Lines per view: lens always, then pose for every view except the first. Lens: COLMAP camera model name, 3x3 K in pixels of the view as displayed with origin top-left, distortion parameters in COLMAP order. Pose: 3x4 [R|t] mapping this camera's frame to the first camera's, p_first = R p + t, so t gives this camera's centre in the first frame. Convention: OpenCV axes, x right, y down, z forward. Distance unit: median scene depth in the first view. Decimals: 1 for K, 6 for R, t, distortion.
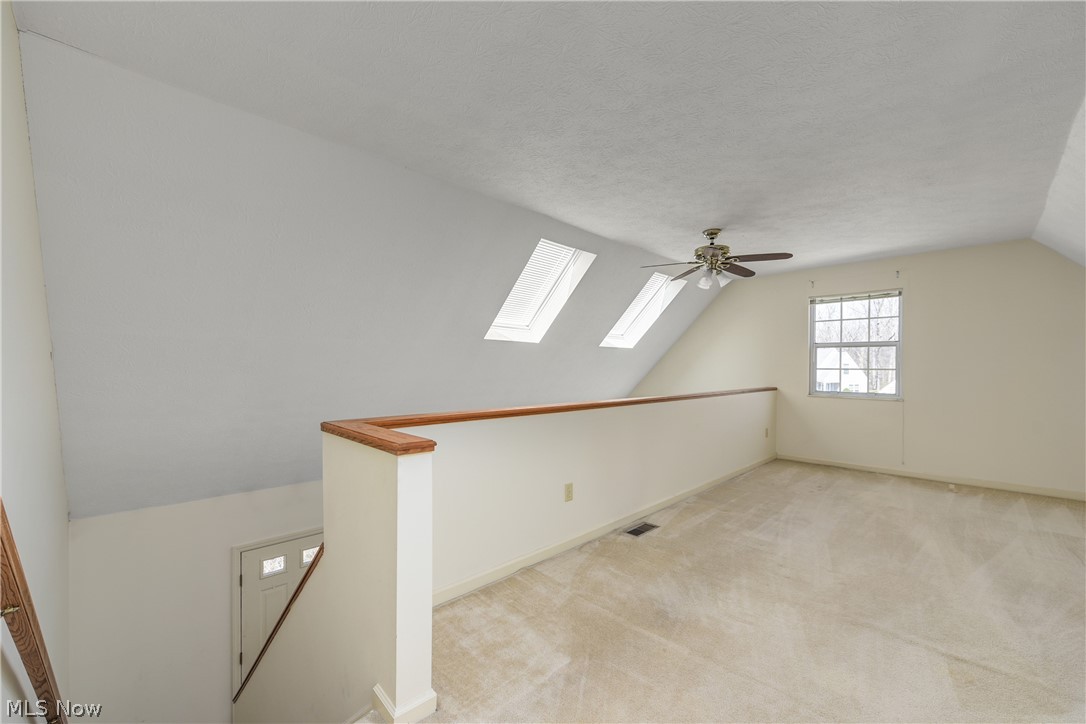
lens RADIAL K [[428.4, 0, 540.7], [0, 428.4, 367.3], [0, 0, 1]] dist [-0.002872, -0.000330]
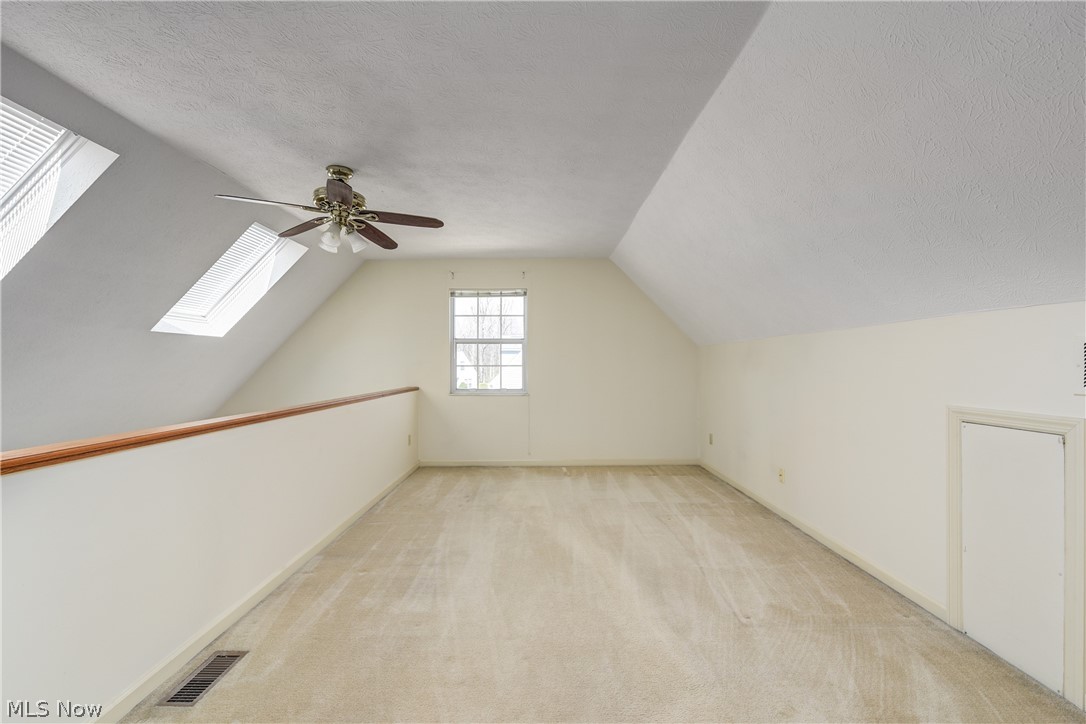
lens RADIAL K [[428.4, 0, 540.7], [0, 428.4, 367.3], [0, 0, 1]] dist [-0.002872, -0.000330]
pose [[0.692233, -0.011925, 0.721576, 0.118820], [0.008565, 0.999929, 0.008309, 0.001249], [-0.721623, 0.000429, 0.692286, 0.279468]]
